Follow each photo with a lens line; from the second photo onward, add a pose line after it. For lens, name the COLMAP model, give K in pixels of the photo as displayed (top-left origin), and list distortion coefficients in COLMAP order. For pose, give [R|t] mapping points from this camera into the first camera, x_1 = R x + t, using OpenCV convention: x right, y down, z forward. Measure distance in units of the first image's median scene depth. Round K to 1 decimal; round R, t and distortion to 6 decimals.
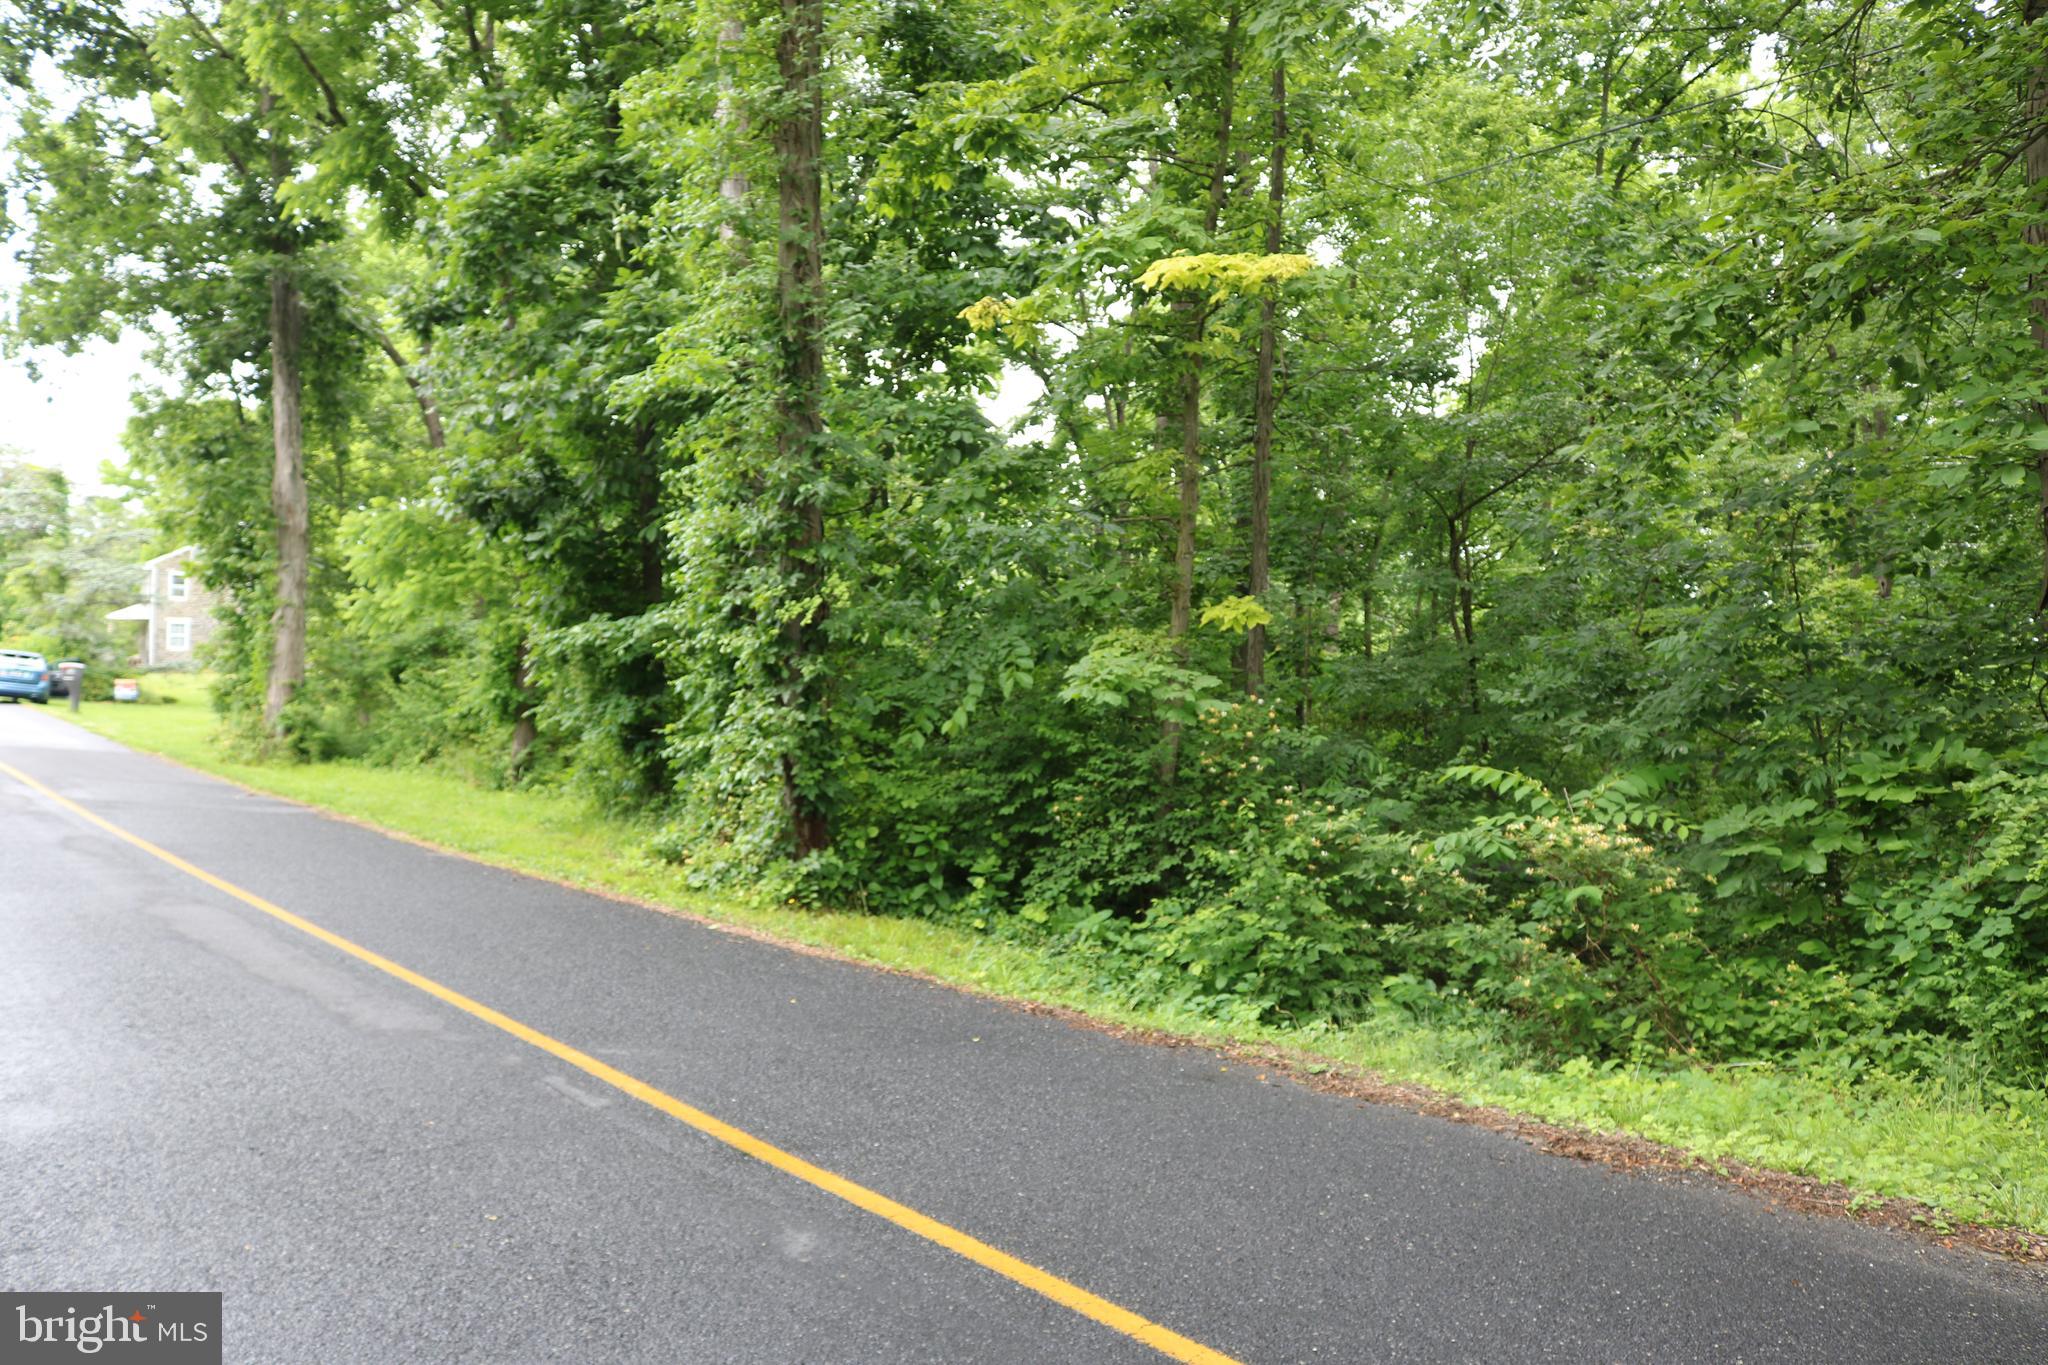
lens RADIAL K [[1666.3, 0, 1023.1], [0, 1666.3, 683.9], [0, 0, 1]] dist [-0.009855, 0.015451]
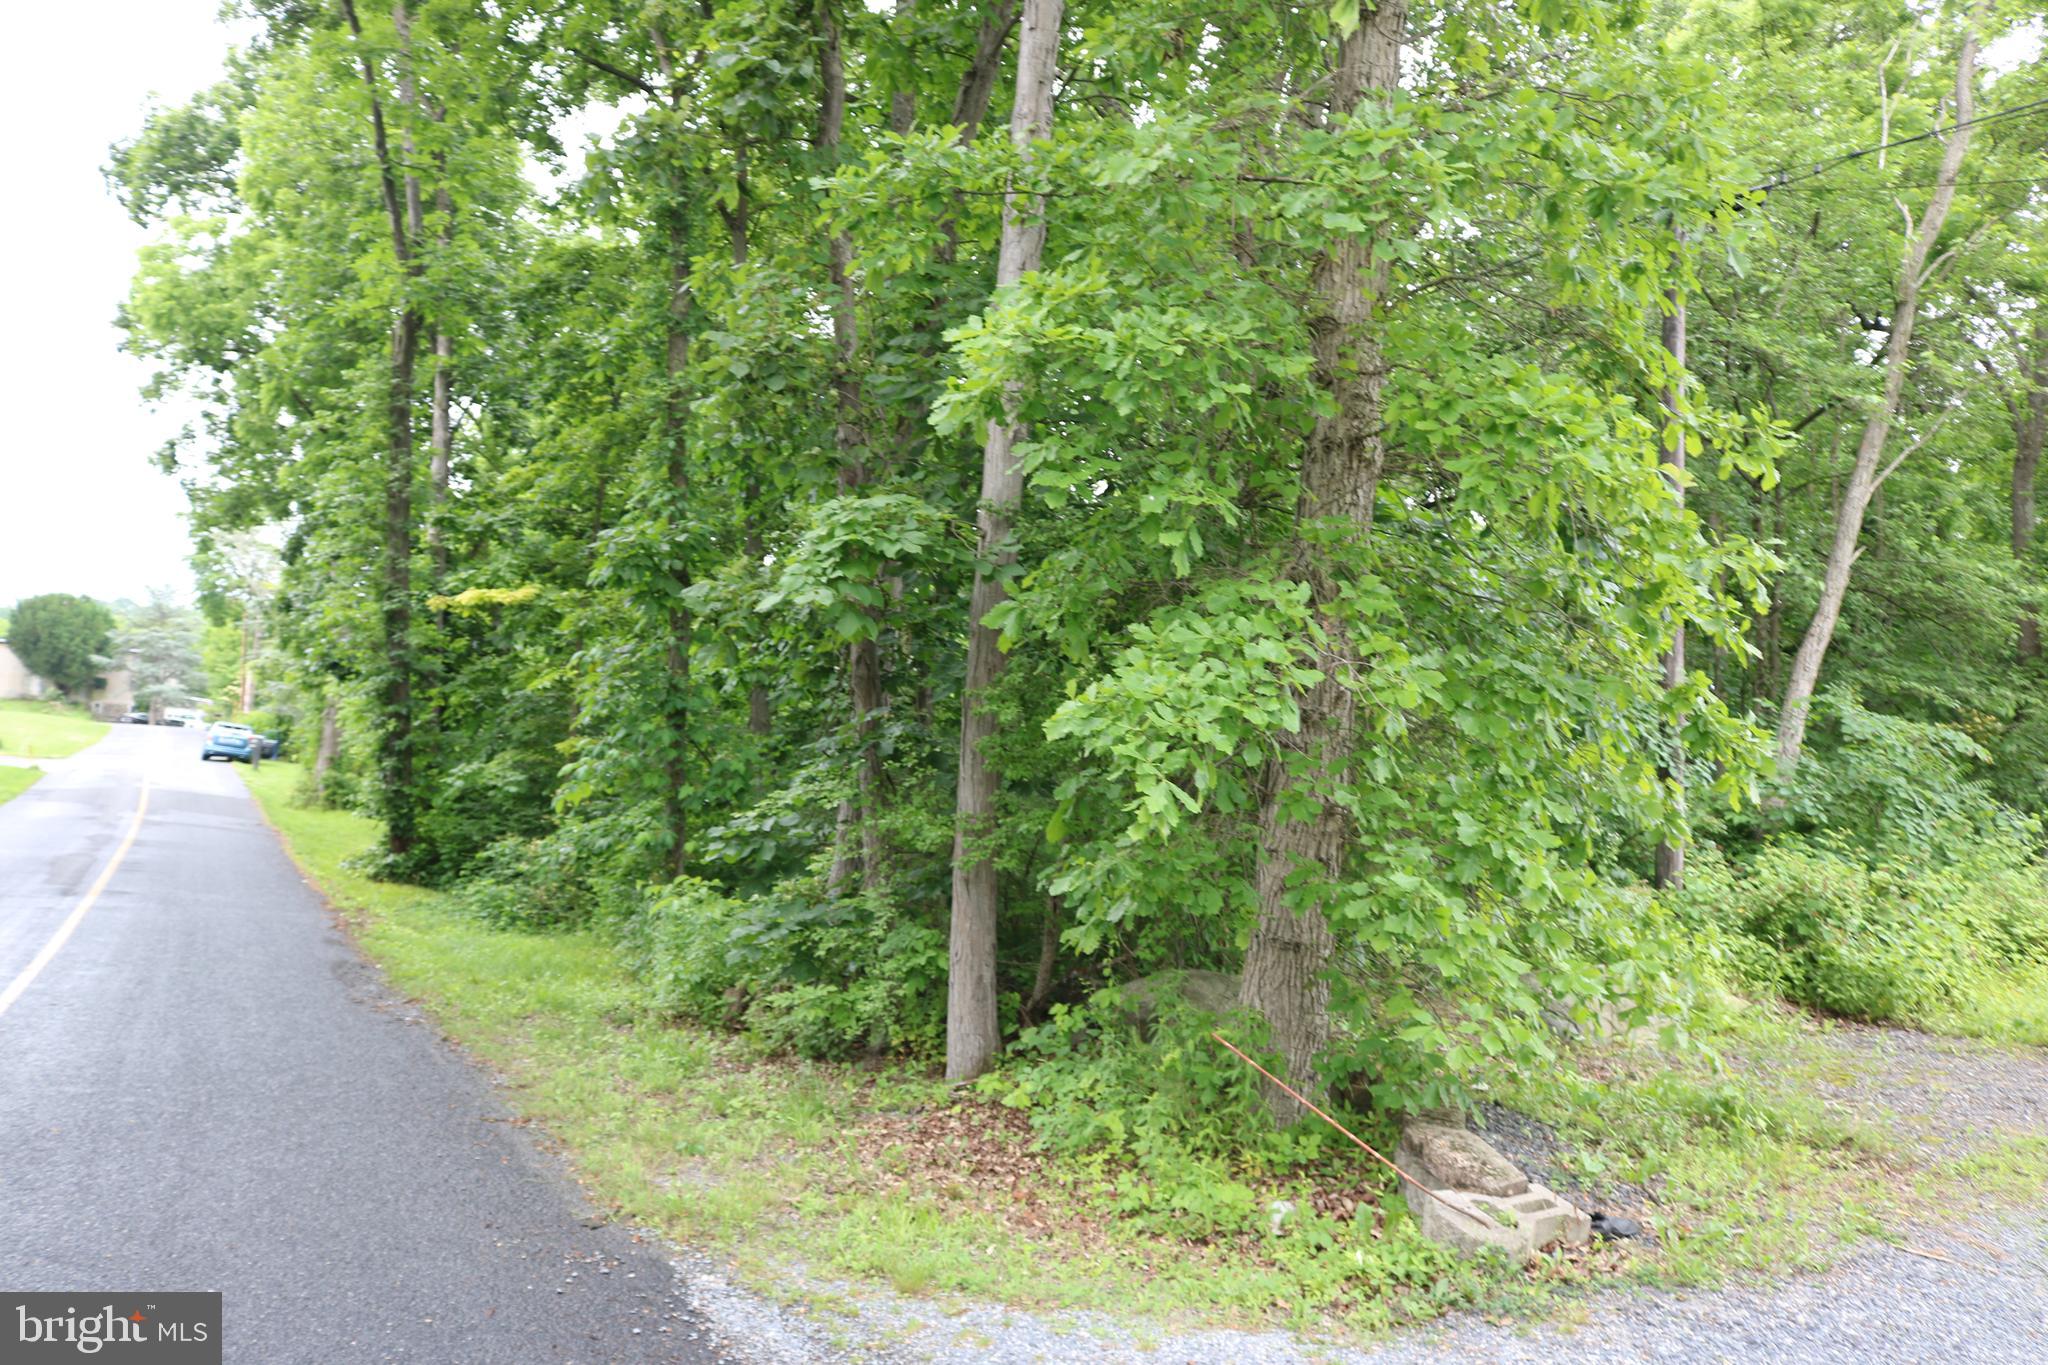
lens RADIAL K [[1666.3, 0, 1023.8], [0, 1666.3, 679.5], [0, 0, 1]] dist [-0.009855, 0.015451]
pose [[0.984520, 0.035172, -0.171705, 0.442904], [-0.045327, 0.997425, -0.055582, -0.015018], [0.169308, 0.062505, 0.983579, -0.398094]]
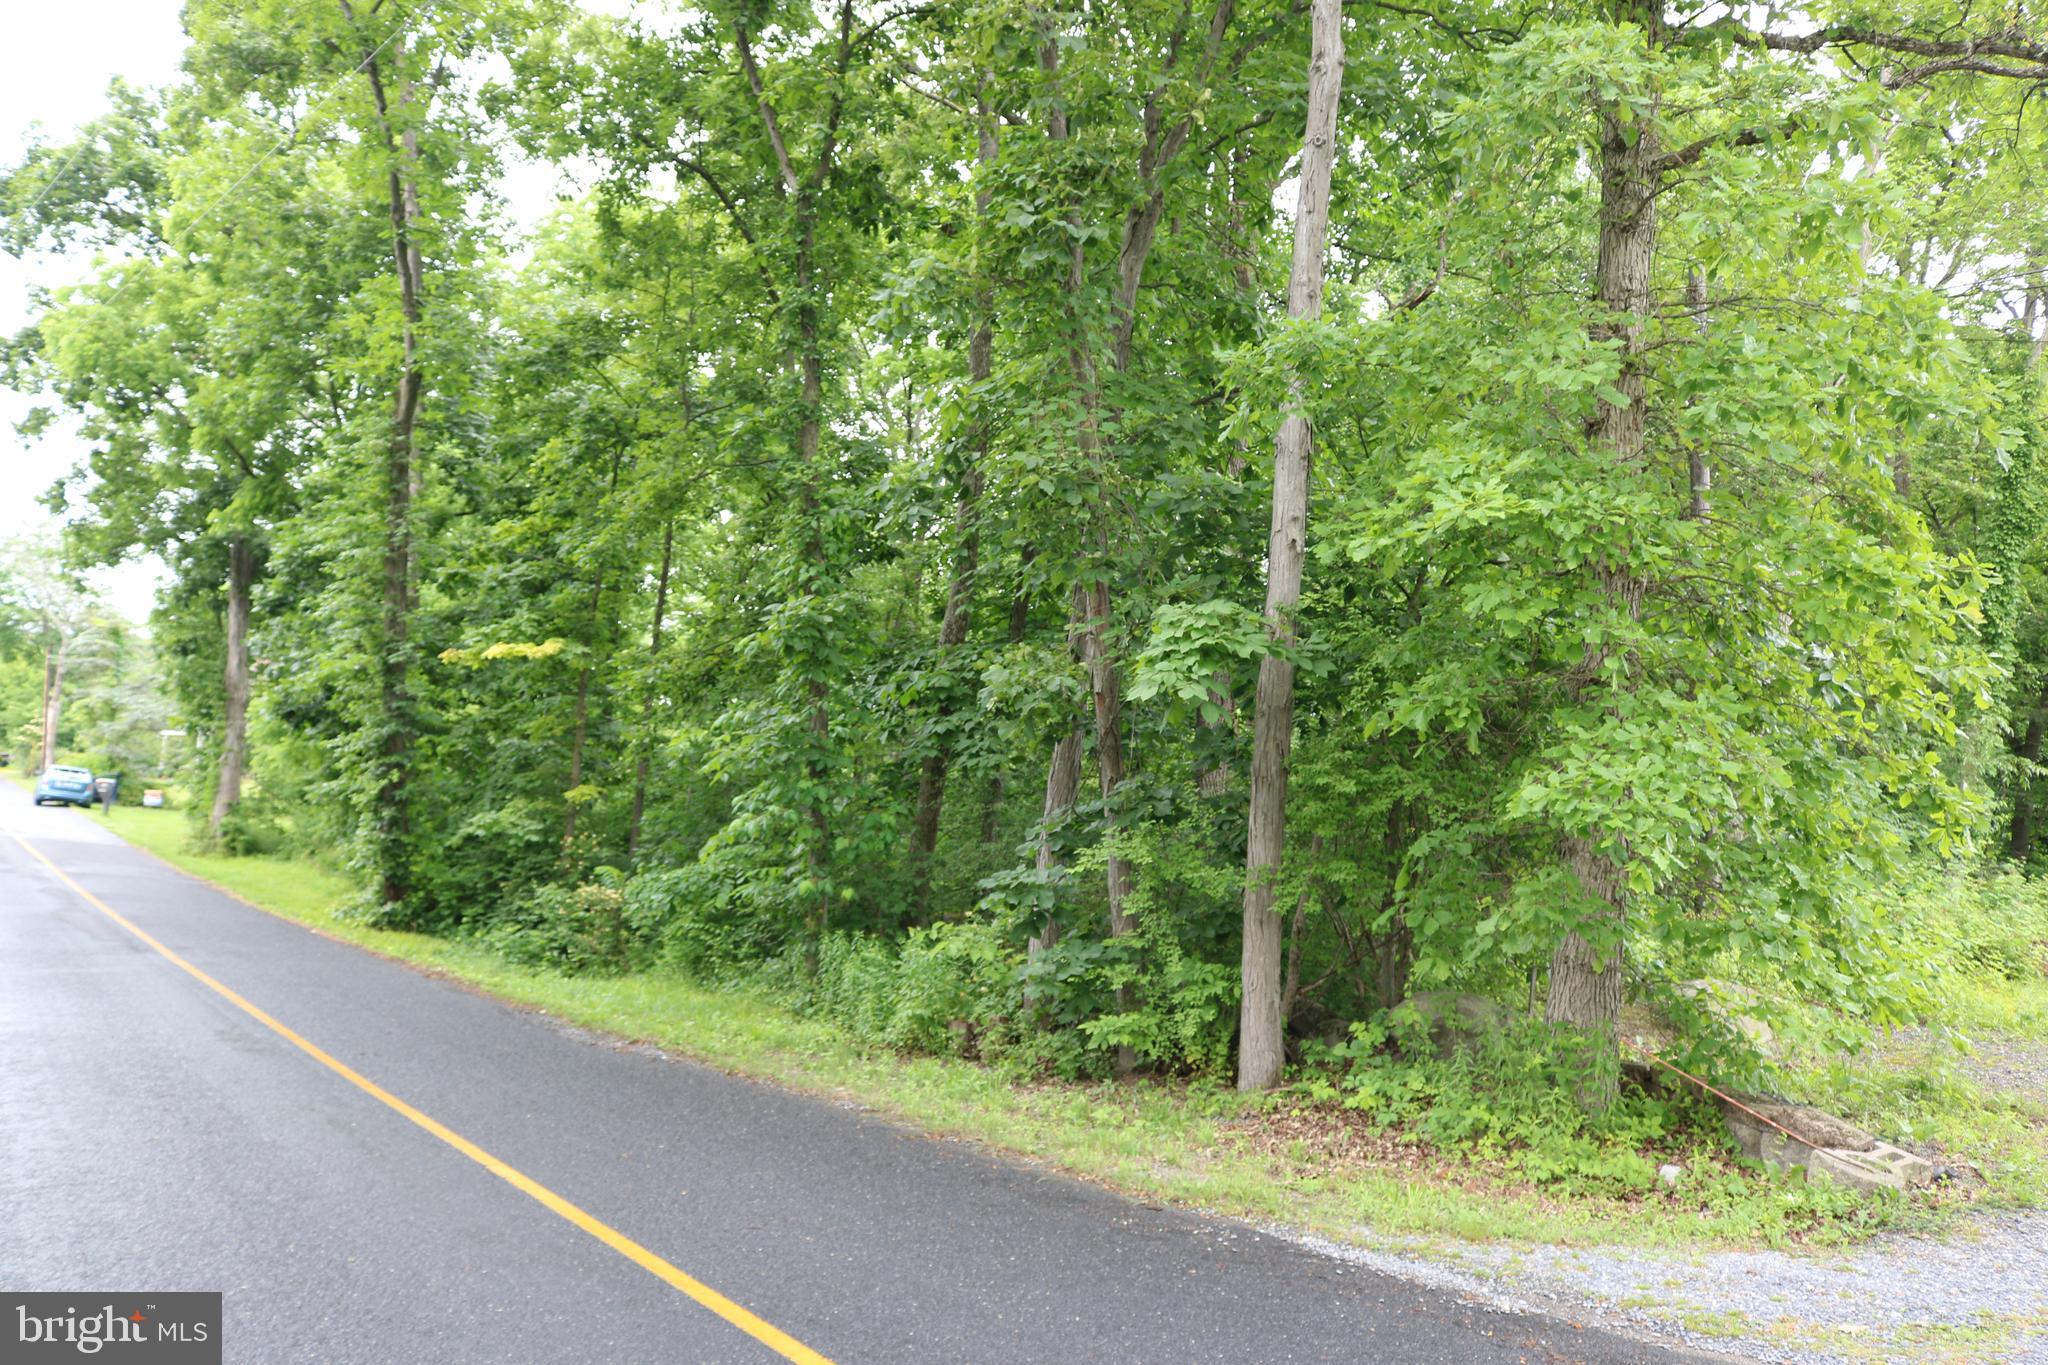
lens RADIAL K [[1666.3, 0, 1027.3], [0, 1666.3, 682.7], [0, 0, 1]] dist [-0.009855, 0.015451]
pose [[0.998672, 0.028701, -0.042777, 0.337352], [-0.031870, 0.996649, -0.075339, -0.017970], [0.040471, 0.076602, 0.996240, -0.470440]]
